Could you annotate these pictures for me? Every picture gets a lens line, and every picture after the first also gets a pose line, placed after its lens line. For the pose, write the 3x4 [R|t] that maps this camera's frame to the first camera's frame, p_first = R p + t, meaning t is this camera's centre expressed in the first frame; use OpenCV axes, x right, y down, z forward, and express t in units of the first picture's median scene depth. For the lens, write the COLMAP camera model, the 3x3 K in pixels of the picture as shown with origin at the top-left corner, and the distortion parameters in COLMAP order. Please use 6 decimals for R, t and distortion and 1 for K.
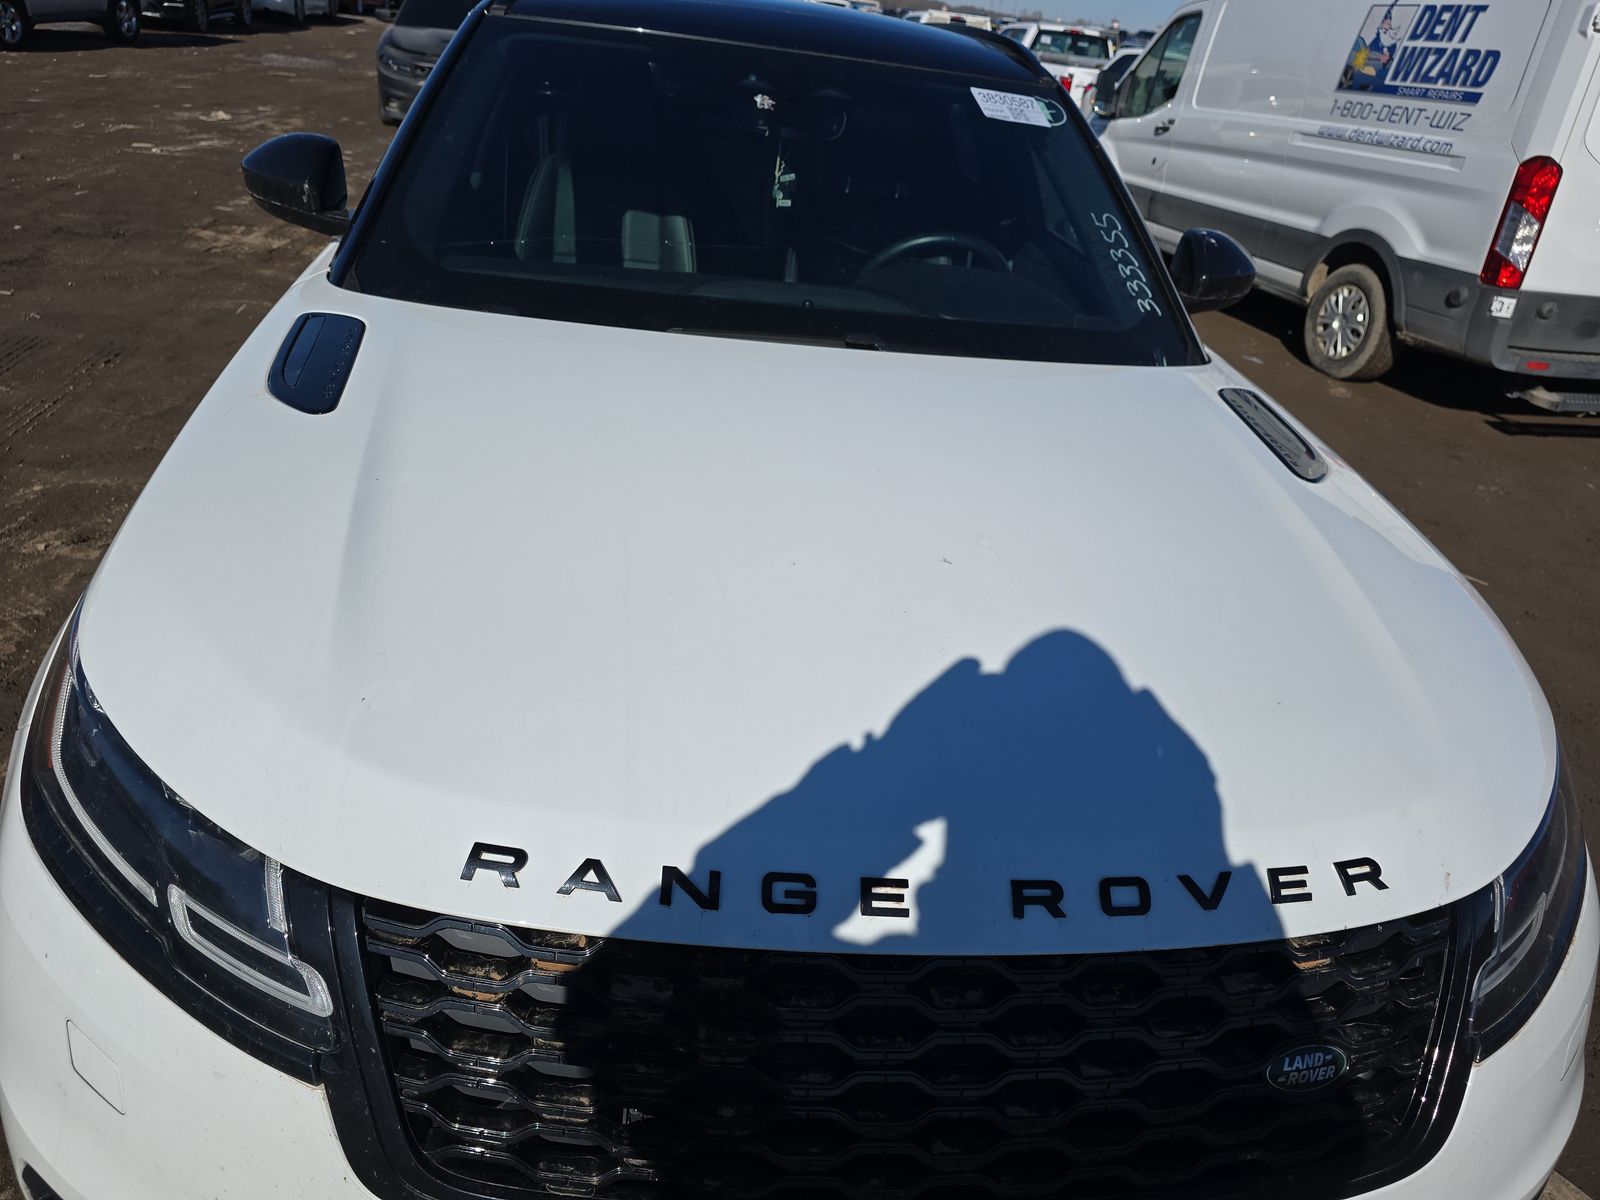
lens RADIAL K [[1047.8, 0, 800.4], [0, 1047.8, 595.4], [0, 0, 1]] dist [0.034625, -0.006251]
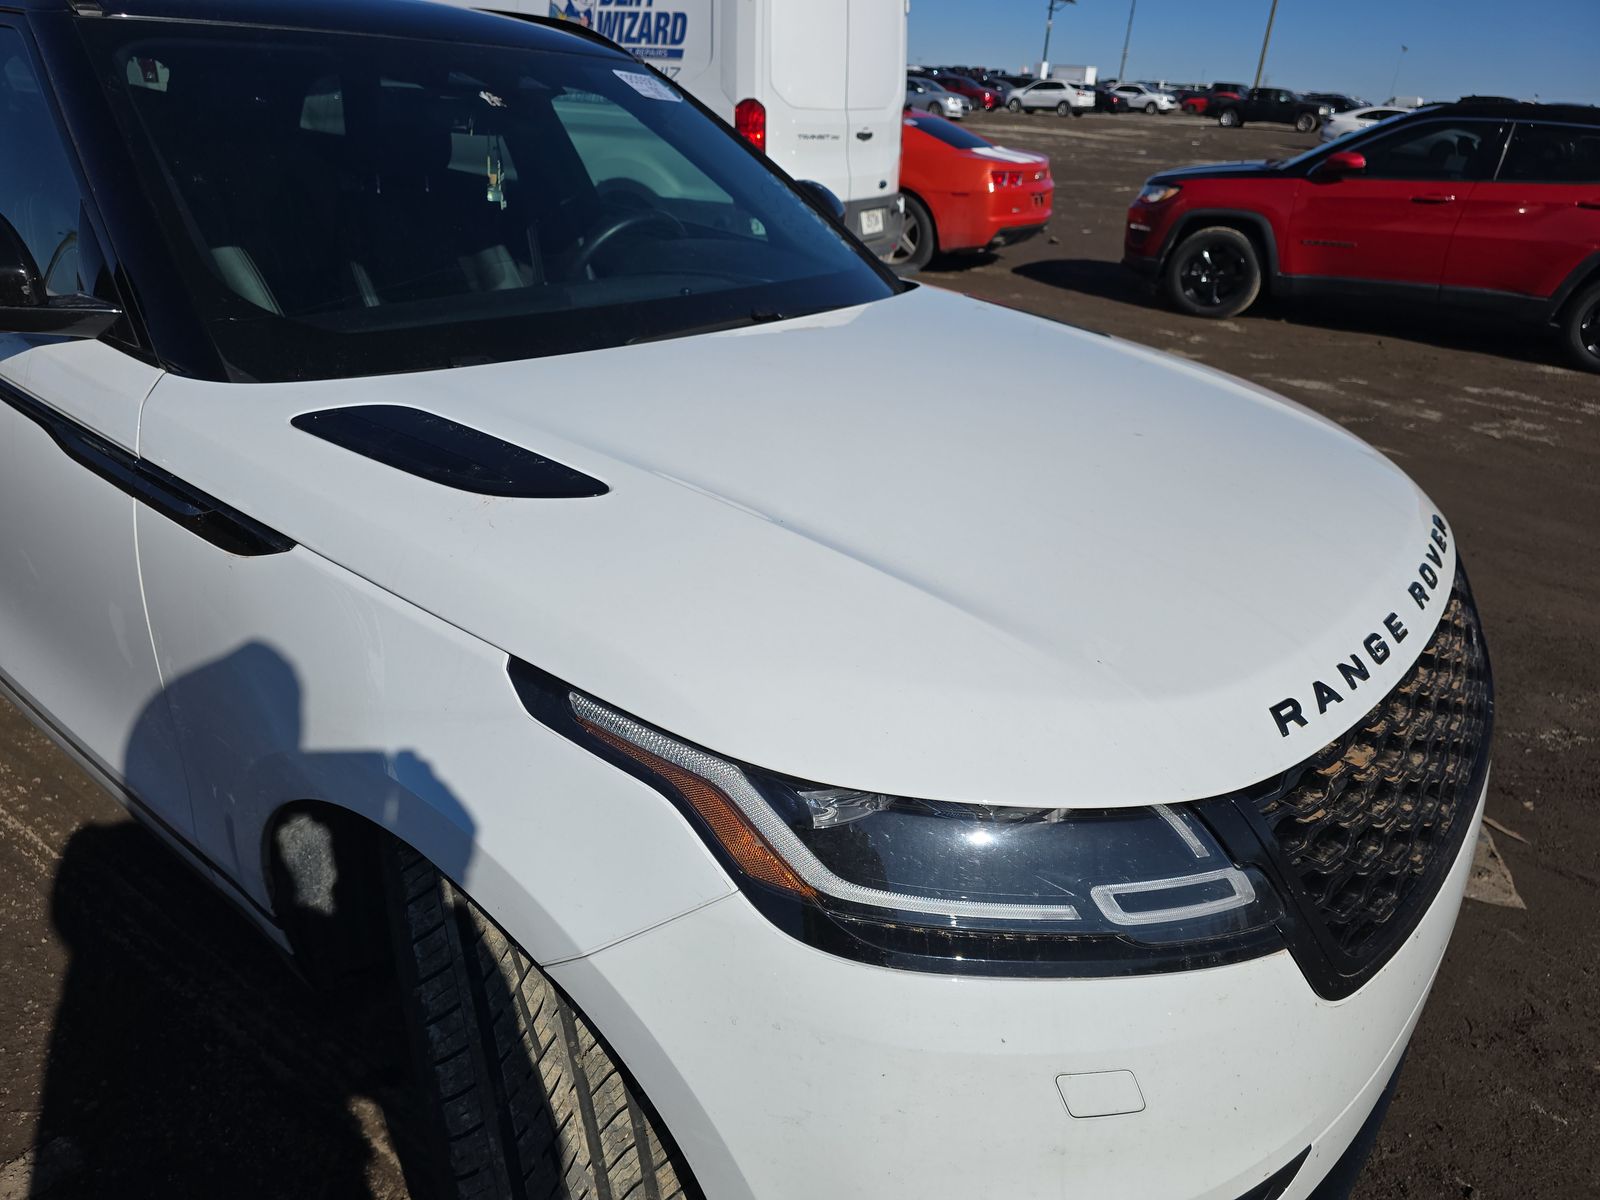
lens RADIAL K [[1047.8, 0, 803.3], [0, 1047.8, 605.4], [0, 0, 1]] dist [0.034625, -0.006251]
pose [[0.733871, -0.370145, 0.569584, -0.151896], [0.352615, 0.924260, 0.146311, -0.026890], [-0.580600, 0.093470, 0.808806, 0.035919]]
